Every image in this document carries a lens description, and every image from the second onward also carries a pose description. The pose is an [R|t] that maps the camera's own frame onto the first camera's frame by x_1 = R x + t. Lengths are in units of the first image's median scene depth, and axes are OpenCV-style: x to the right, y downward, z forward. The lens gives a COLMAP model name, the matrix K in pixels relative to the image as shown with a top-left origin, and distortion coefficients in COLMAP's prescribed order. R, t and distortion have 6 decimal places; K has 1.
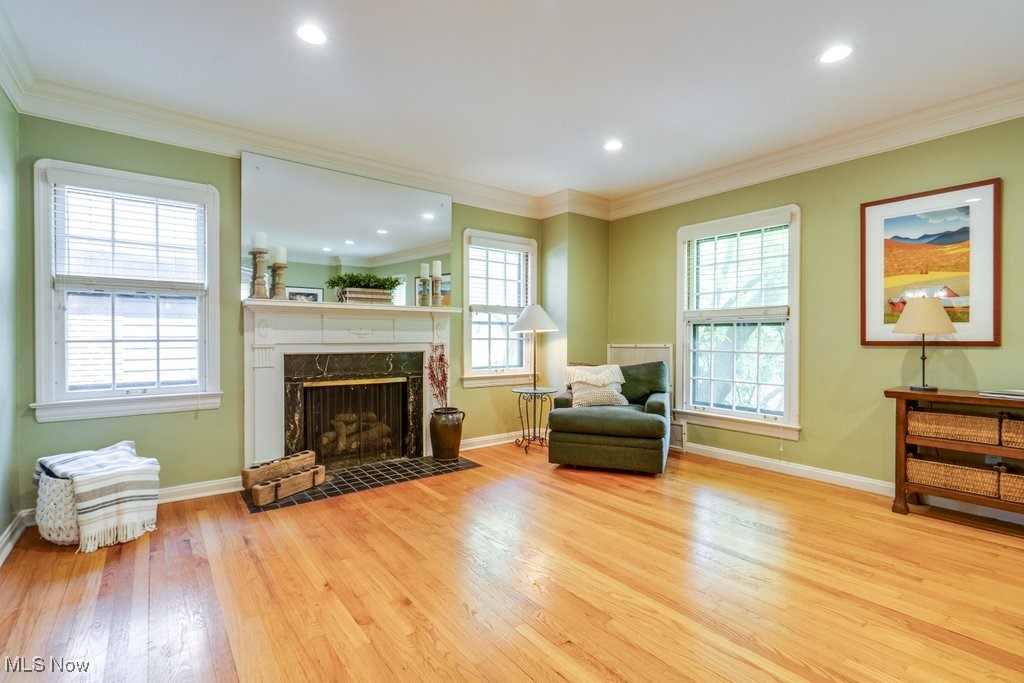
lens RADIAL K [[448.6, 0, 512.0], [0, 448.6, 341.5], [0, 0, 1]] dist [-0.035464, 0.000082]
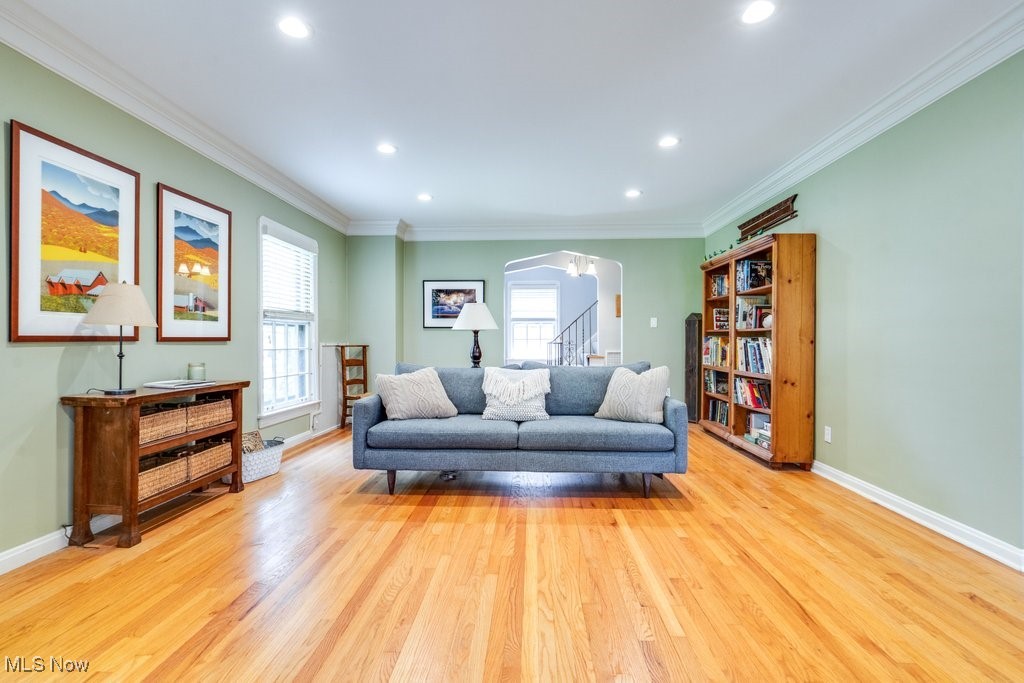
lens RADIAL K [[470.8, 0, 512.0], [0, 470.8, 341.5], [0, 0, 1]] dist [0.012360, -0.000083]
pose [[-0.753694, -0.004186, 0.657212, -0.229610], [0.001343, 0.999968, 0.007909, 0.003598], [-0.657224, 0.006843, -0.753664, 1.160434]]
